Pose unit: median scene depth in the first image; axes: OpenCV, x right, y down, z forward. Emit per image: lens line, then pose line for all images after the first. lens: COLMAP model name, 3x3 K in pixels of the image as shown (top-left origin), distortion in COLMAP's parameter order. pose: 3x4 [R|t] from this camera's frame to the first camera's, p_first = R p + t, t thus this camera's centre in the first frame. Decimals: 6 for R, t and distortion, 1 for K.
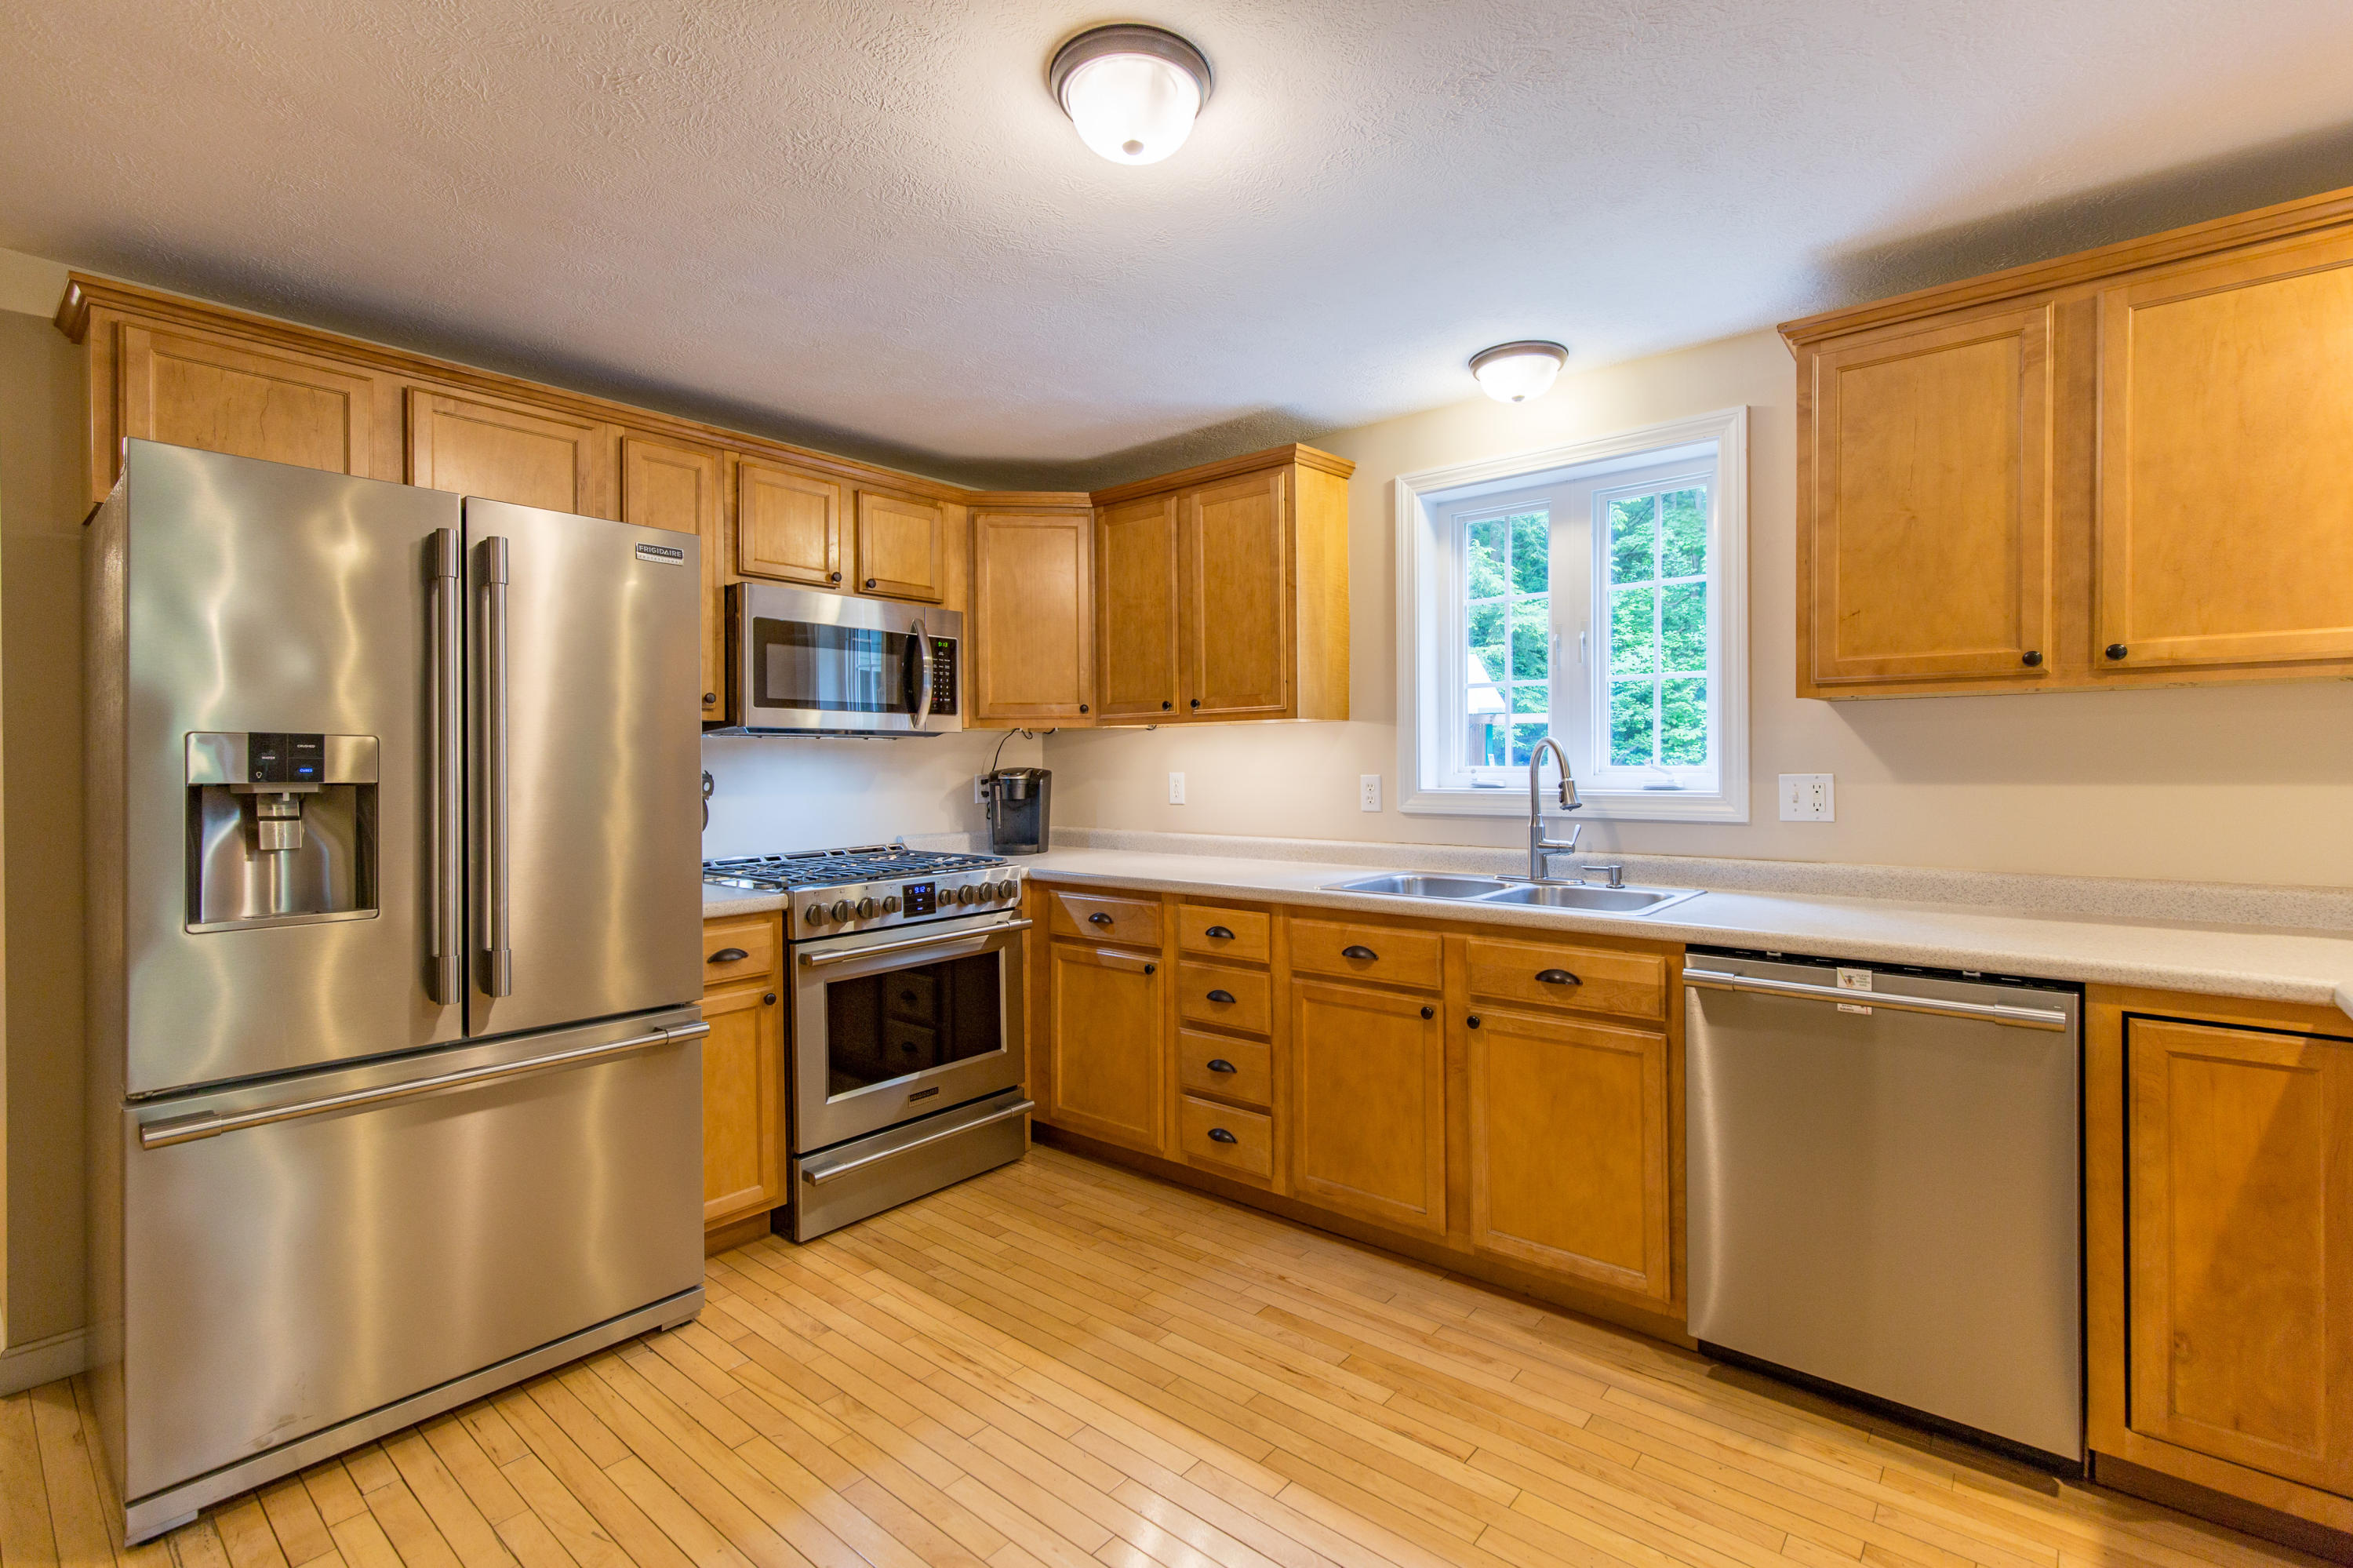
lens RADIAL K [[1055.0, 0, 1190.8], [0, 1055.0, 770.6], [0, 0, 1]] dist [0.010875, -0.004028]
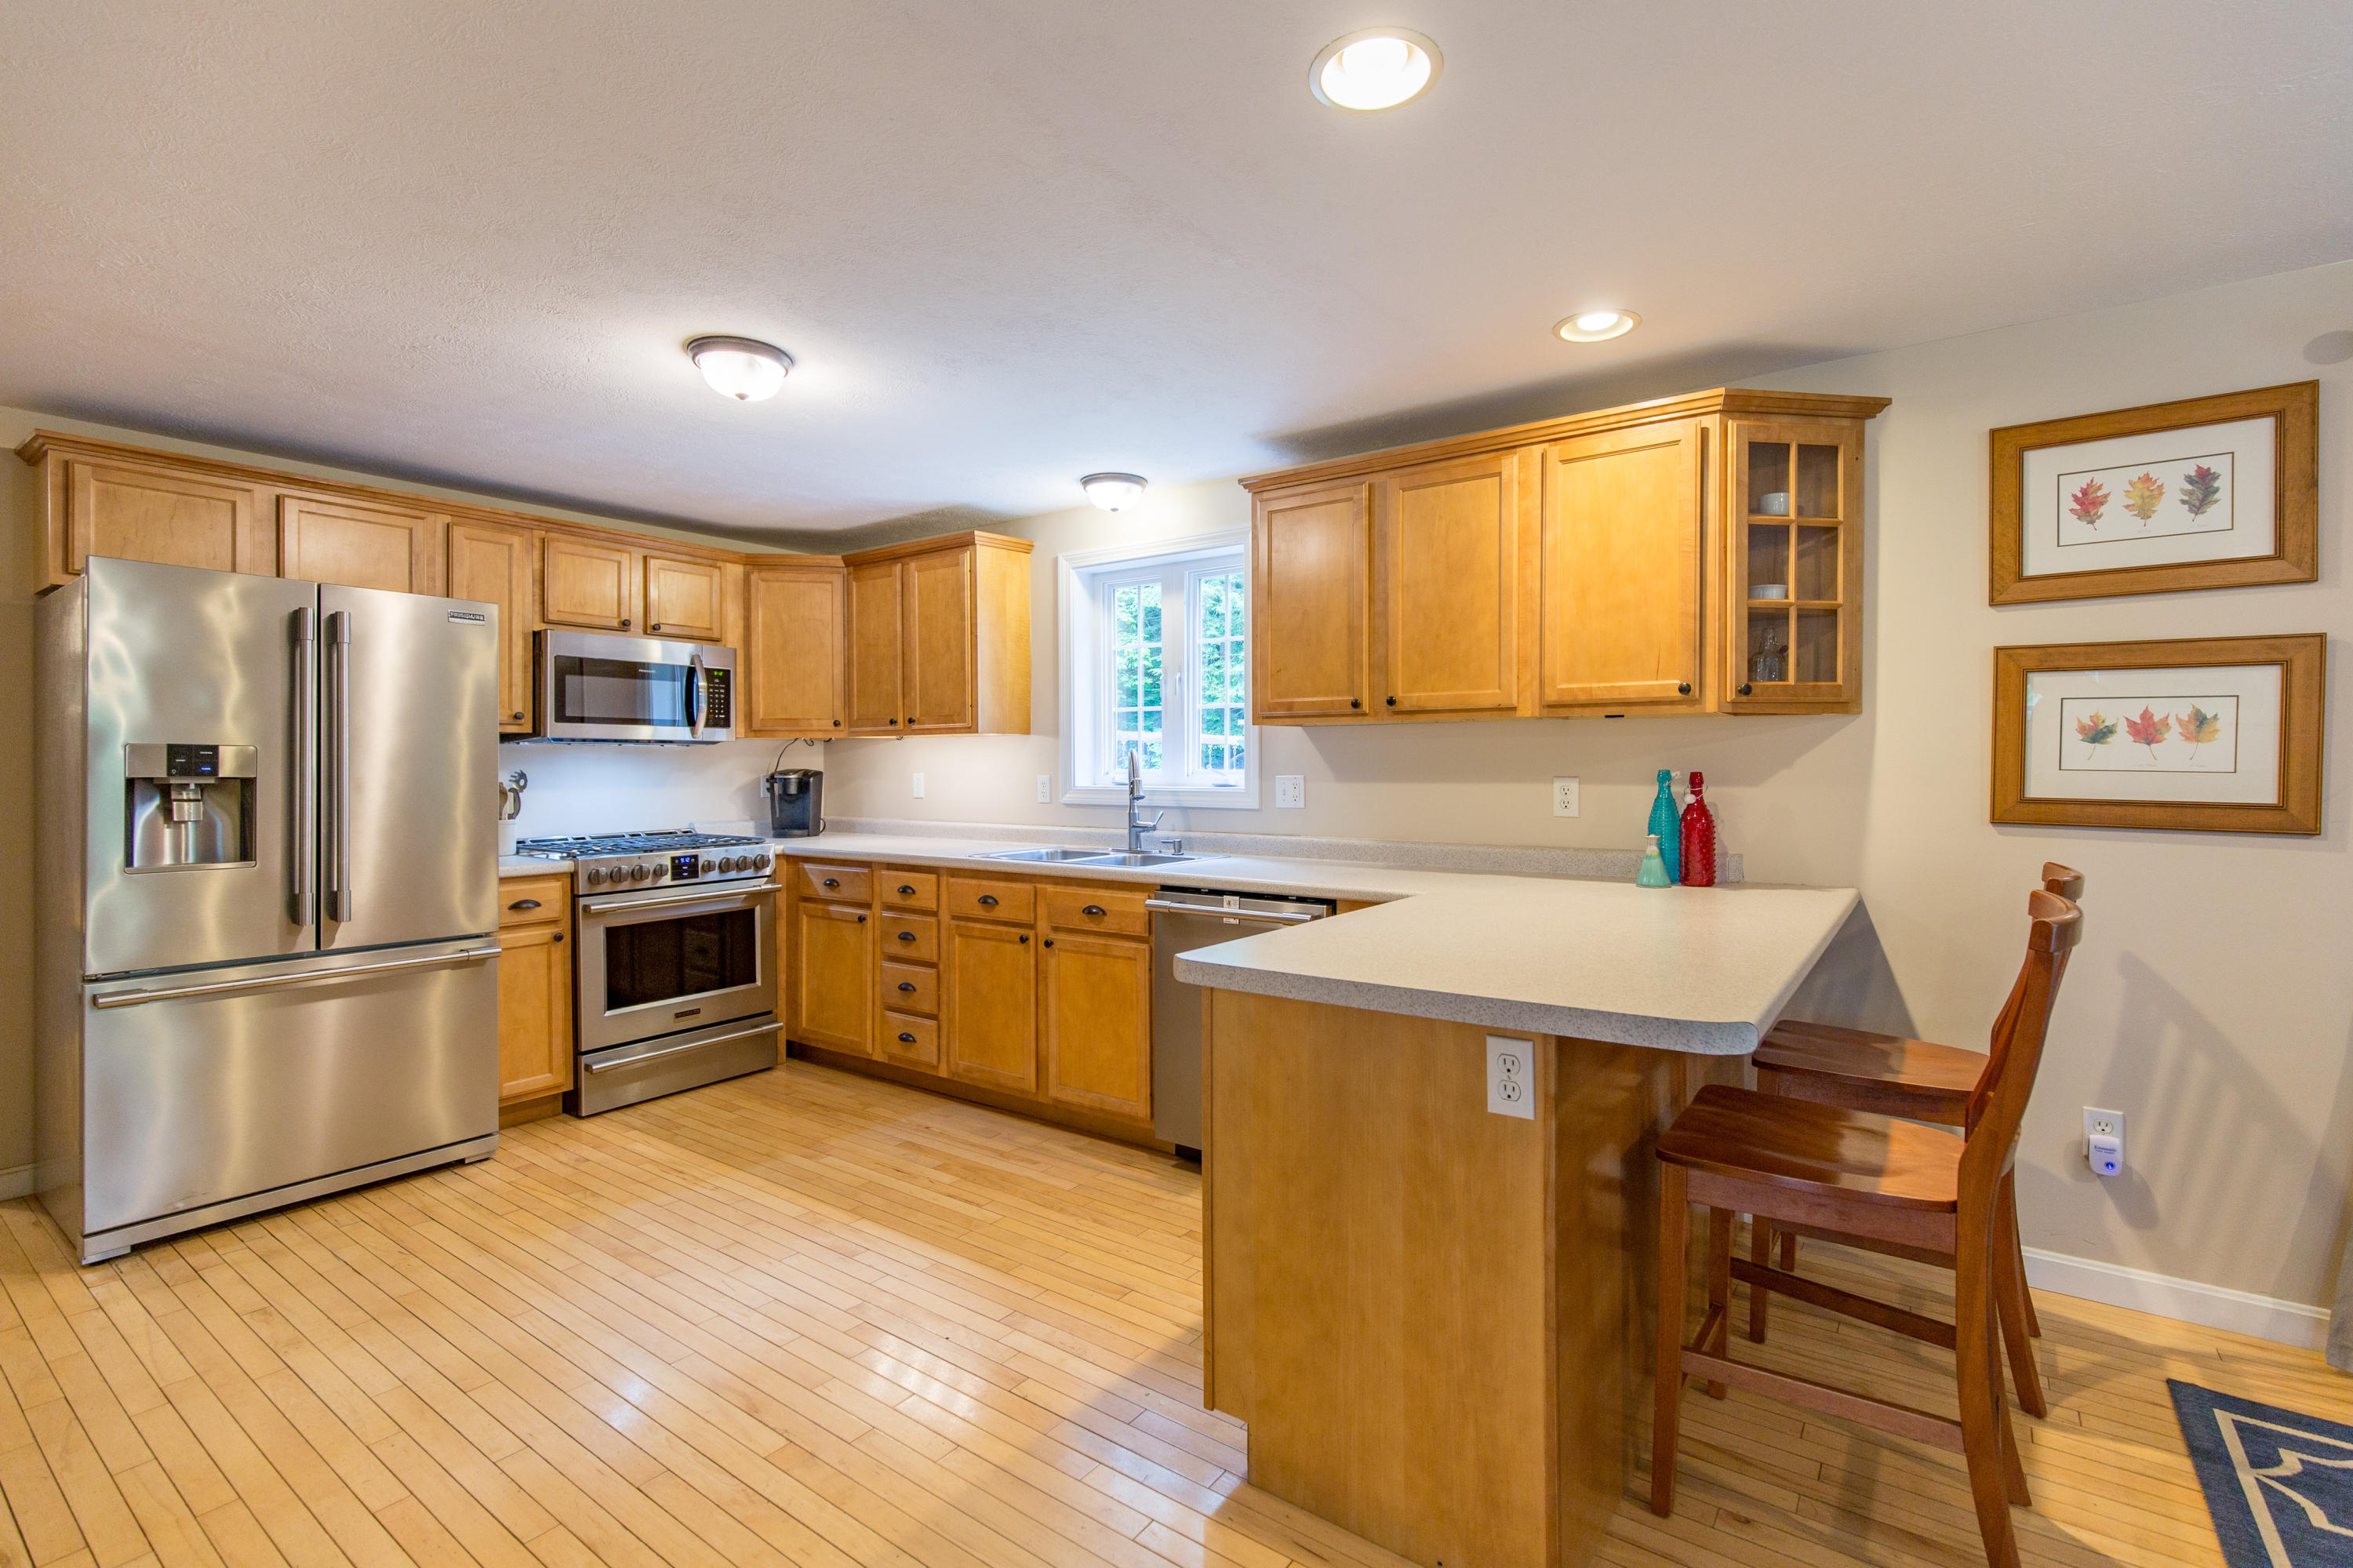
lens RADIAL K [[1055.0, 0, 1190.8], [0, 1055.0, 770.6], [0, 0, 1]] dist [0.010875, -0.004028]
pose [[0.997562, 0.004286, 0.069651, 0.320496], [-0.004178, 0.999990, -0.001697, -0.000690], [-0.069658, 0.001402, 0.997570, -0.422268]]
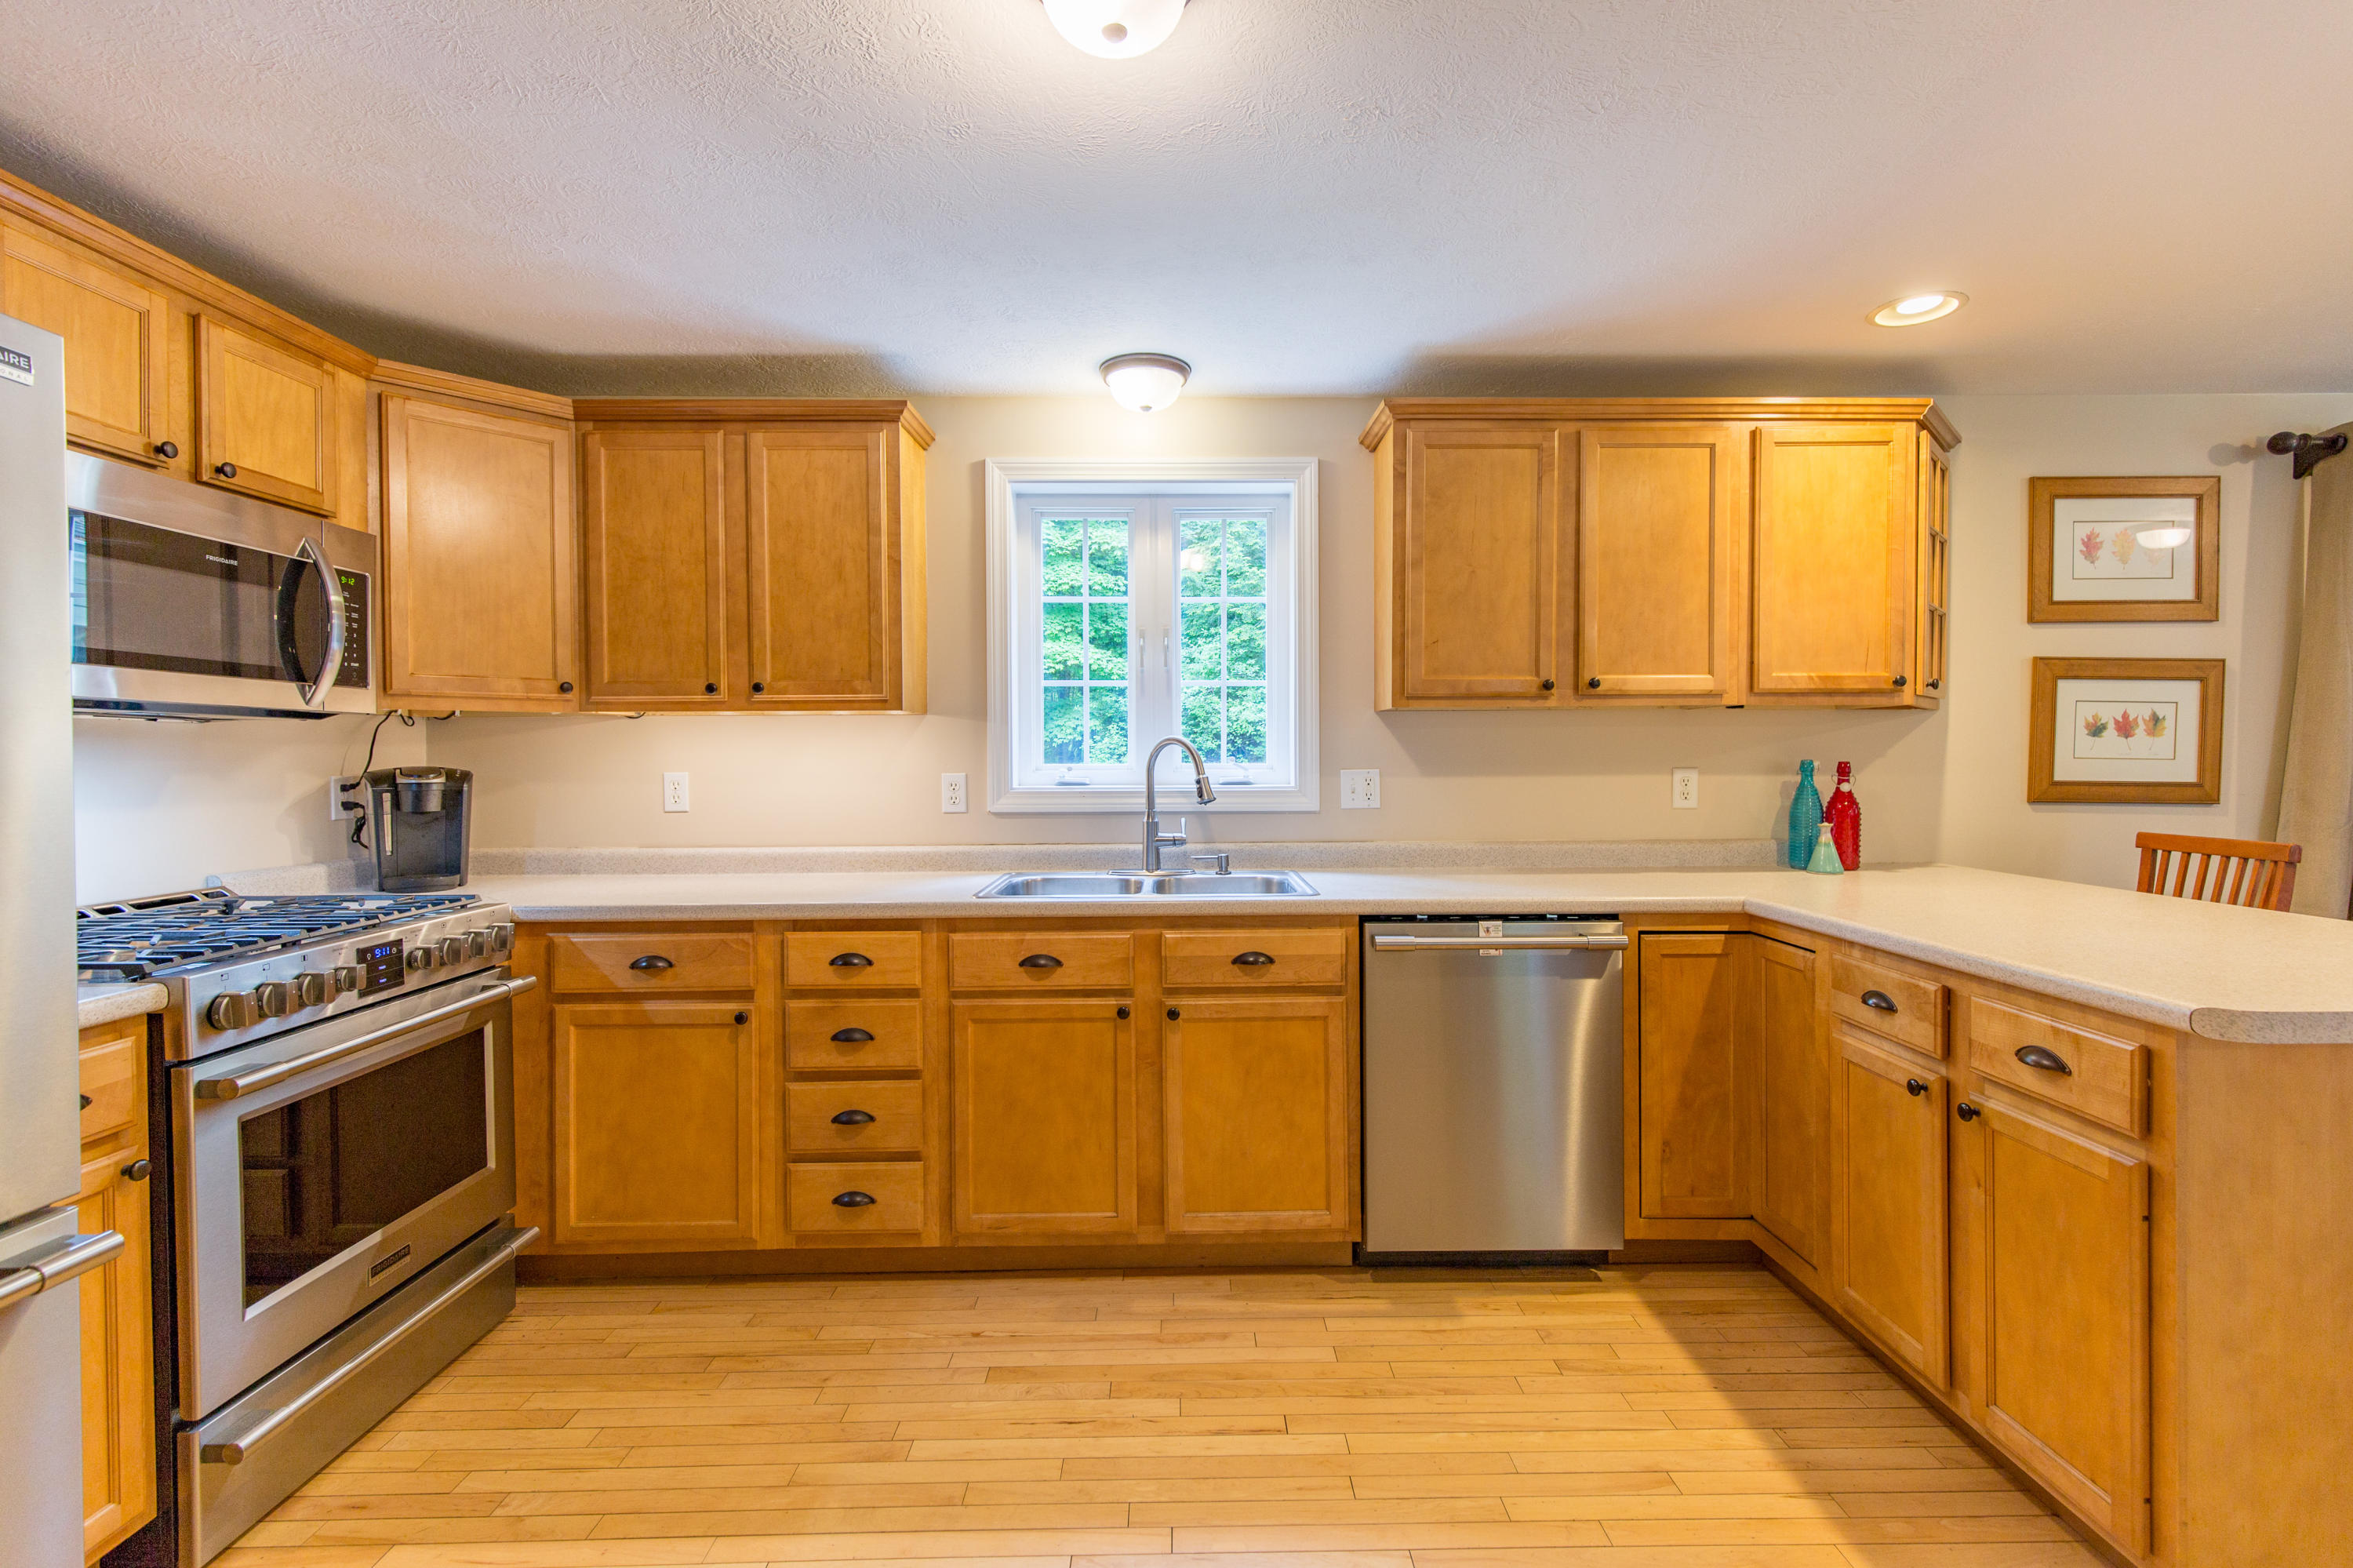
lens RADIAL K [[1055.0, 0, 1190.8], [0, 1055.0, 770.6], [0, 0, 1]] dist [0.010875, -0.004028]
pose [[0.759675, -0.005003, 0.650283, -0.337139], [0.004529, 0.999987, 0.002403, 0.000547], [-0.650287, 0.001120, 0.759688, 0.189740]]
